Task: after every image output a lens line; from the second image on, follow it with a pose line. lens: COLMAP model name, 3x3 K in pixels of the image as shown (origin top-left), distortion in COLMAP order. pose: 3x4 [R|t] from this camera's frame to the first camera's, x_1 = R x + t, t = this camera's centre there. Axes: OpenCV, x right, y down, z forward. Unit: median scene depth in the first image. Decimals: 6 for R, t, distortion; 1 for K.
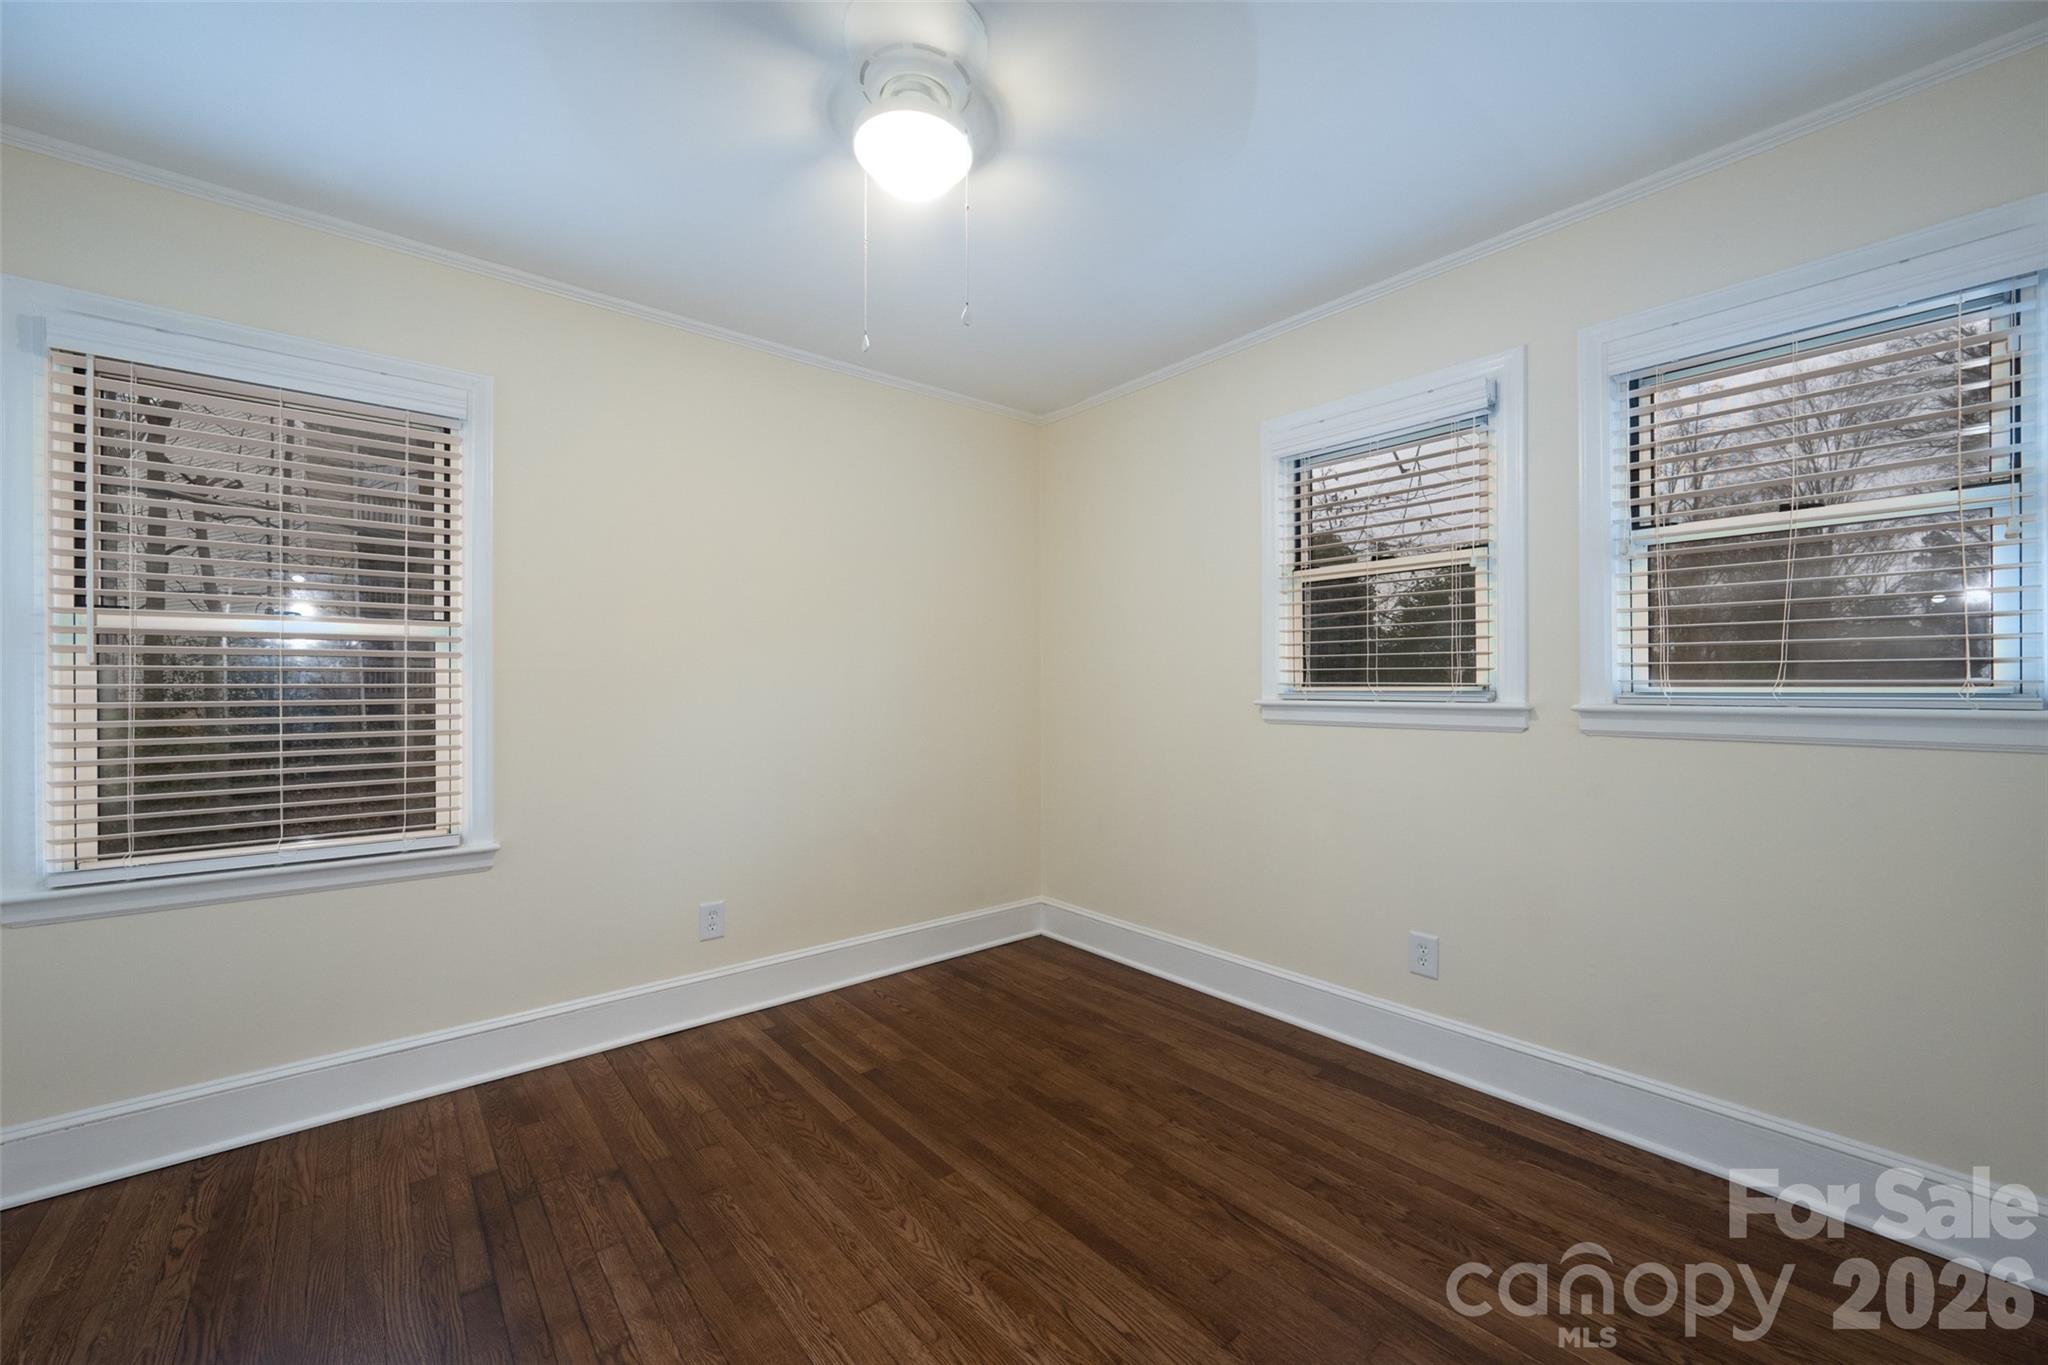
lens RADIAL K [[800.8, 0, 1019.4], [0, 800.8, 686.4], [0, 0, 1]] dist [-0.000001, 0.000100]
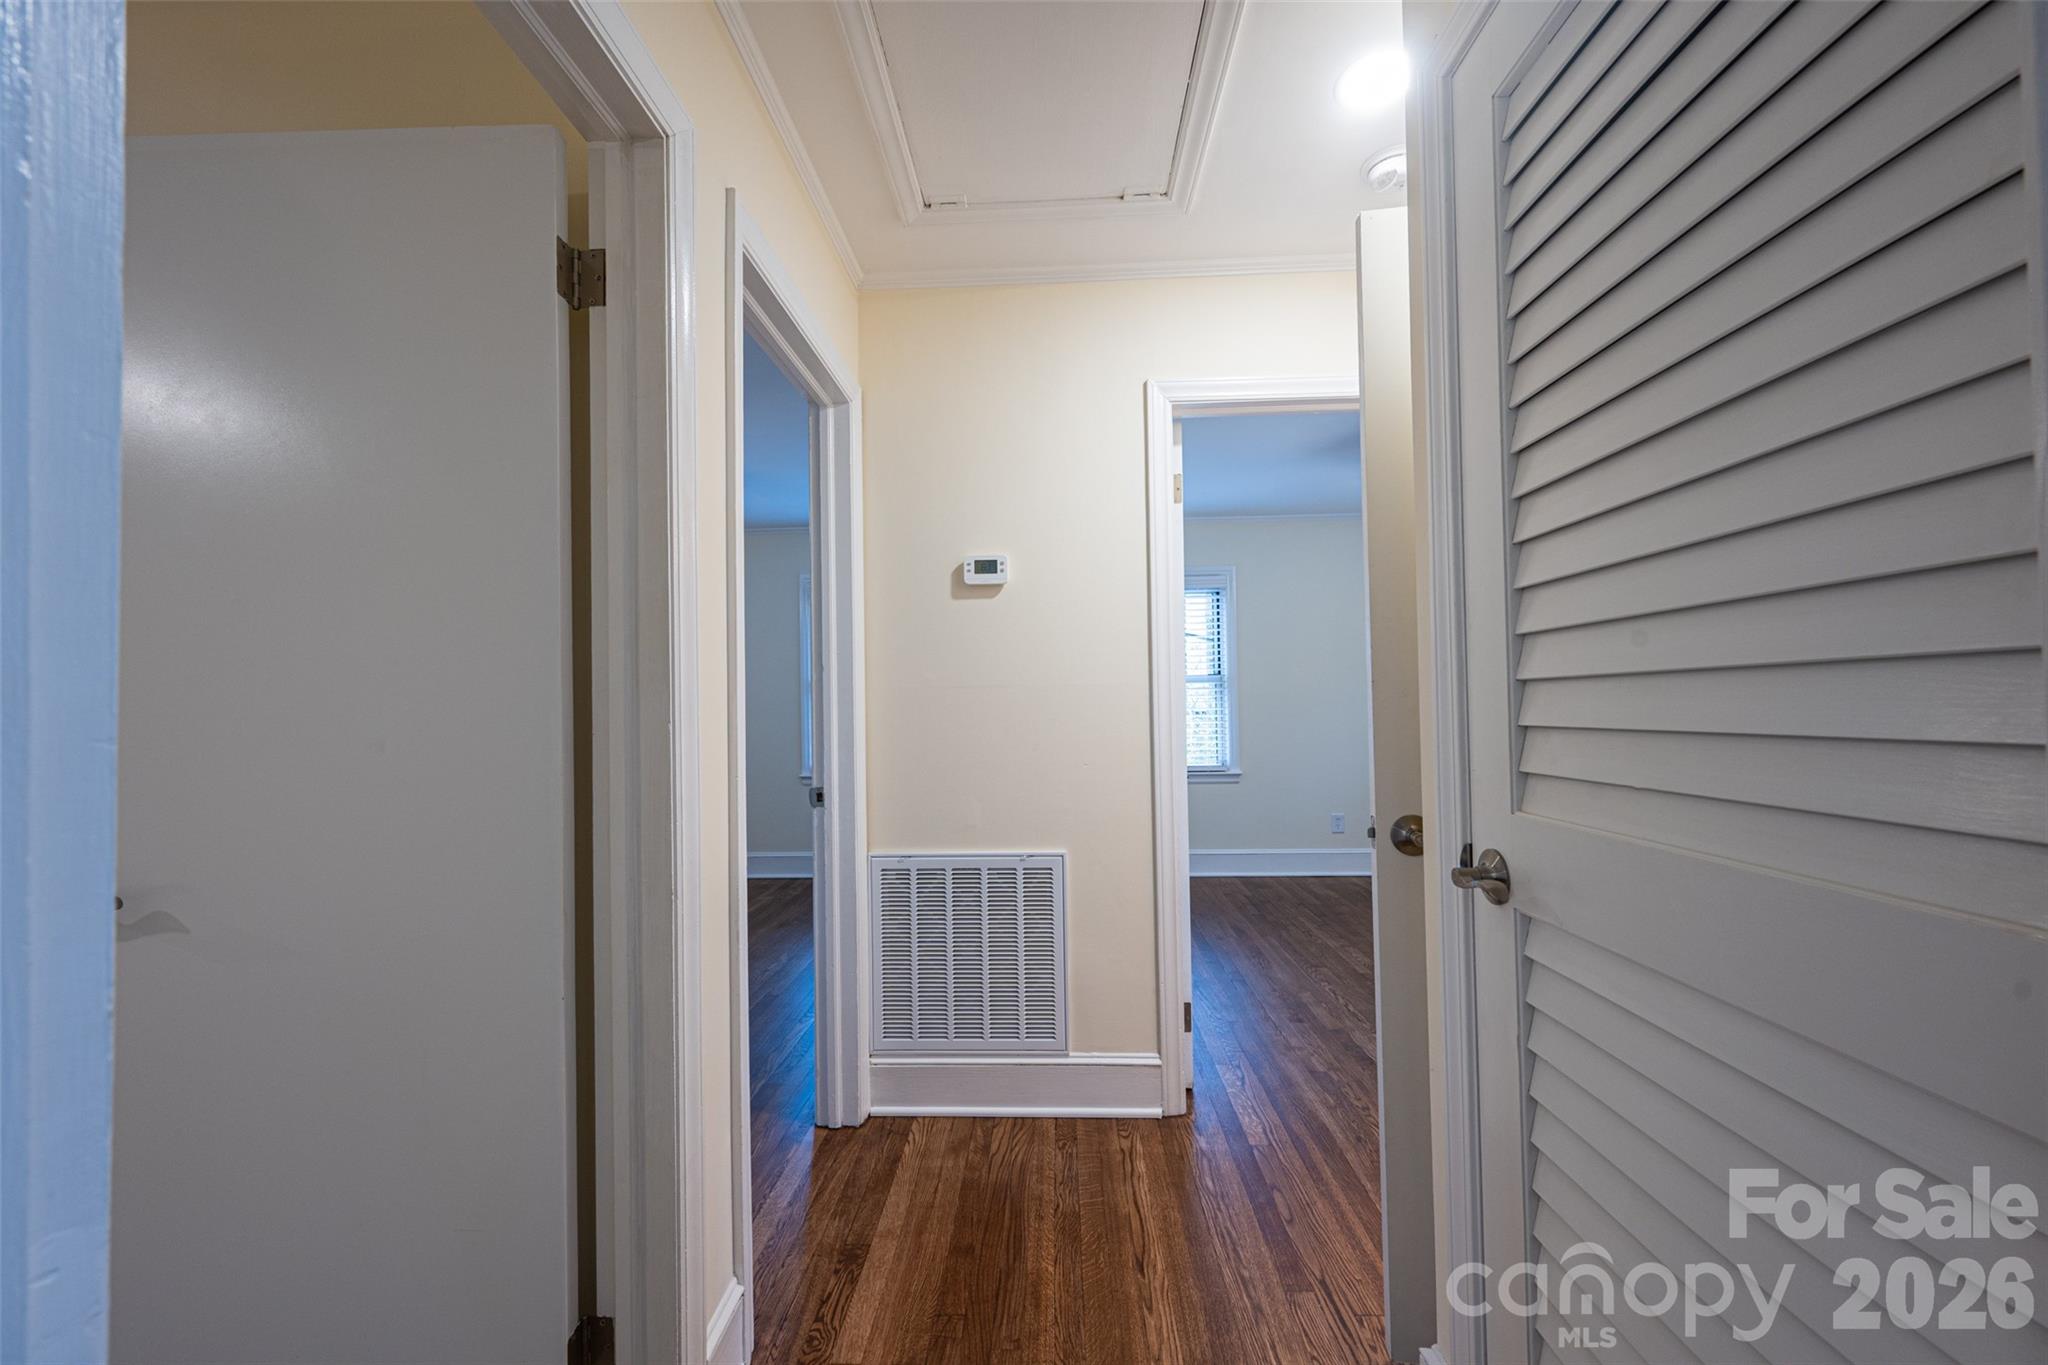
lens RADIAL K [[800.8, 0, 1019.4], [0, 800.8, 686.4], [0, 0, 1]] dist [-0.000001, 0.000100]
pose [[0.736309, -0.022529, -0.676270, 0.646746], [0.013183, 0.999734, -0.018951, -0.010356], [0.676517, 0.005038, 0.736410, -1.685899]]
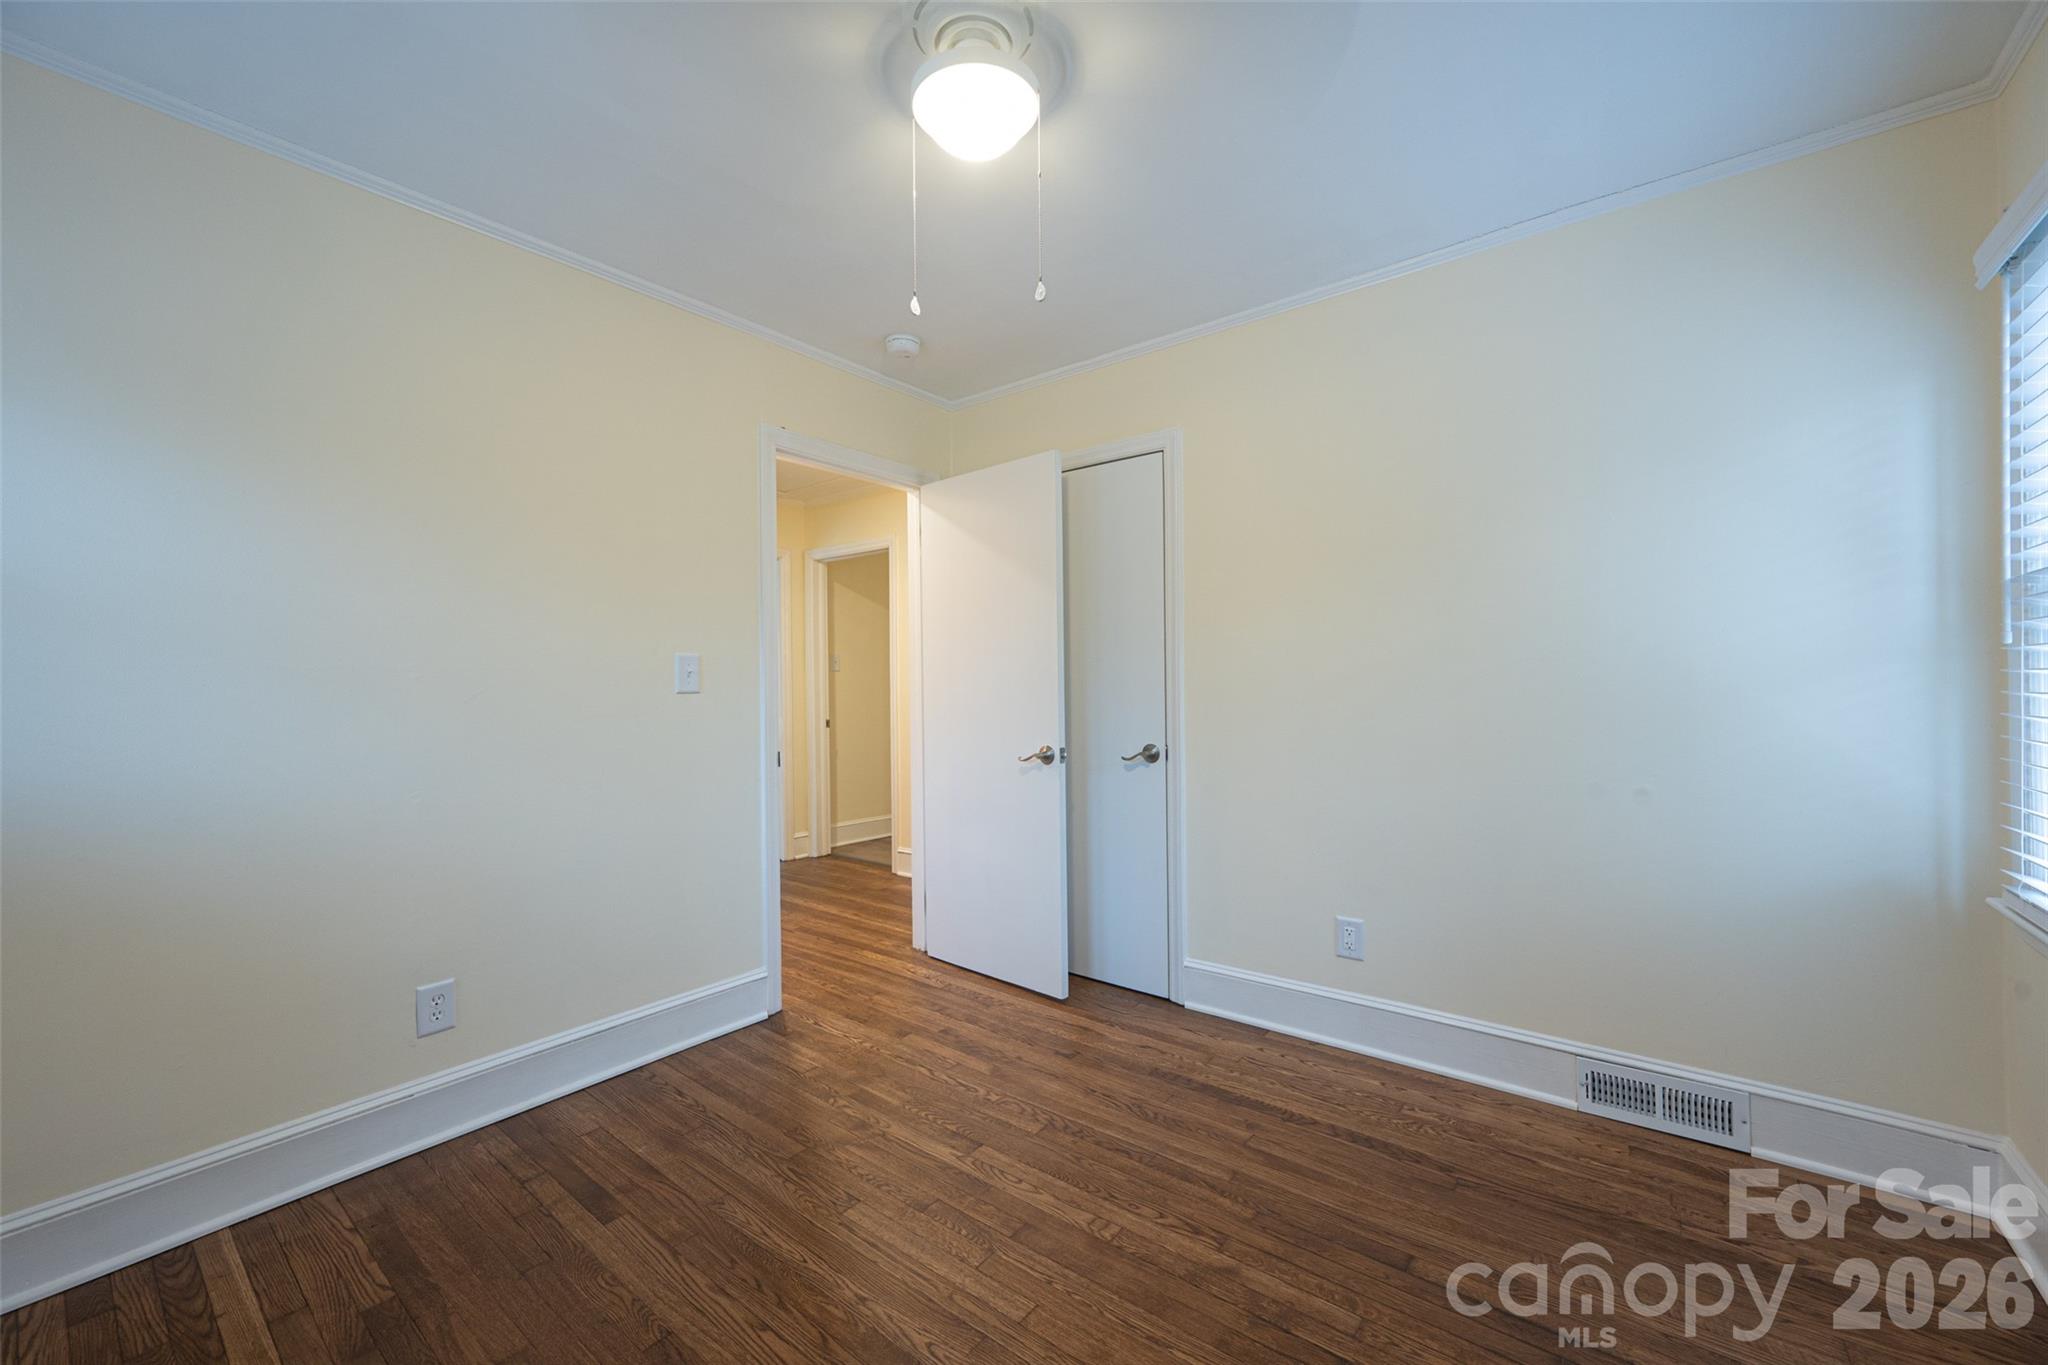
lens RADIAL K [[800.8, 0, 1019.4], [0, 800.8, 686.4], [0, 0, 1]] dist [-0.000001, 0.000100]
pose [[-0.978735, 0.015022, -0.204579, 0.013975], [0.014933, 0.999887, 0.001978, 0.001541], [0.204586, -0.001119, -0.978848, 1.943006]]
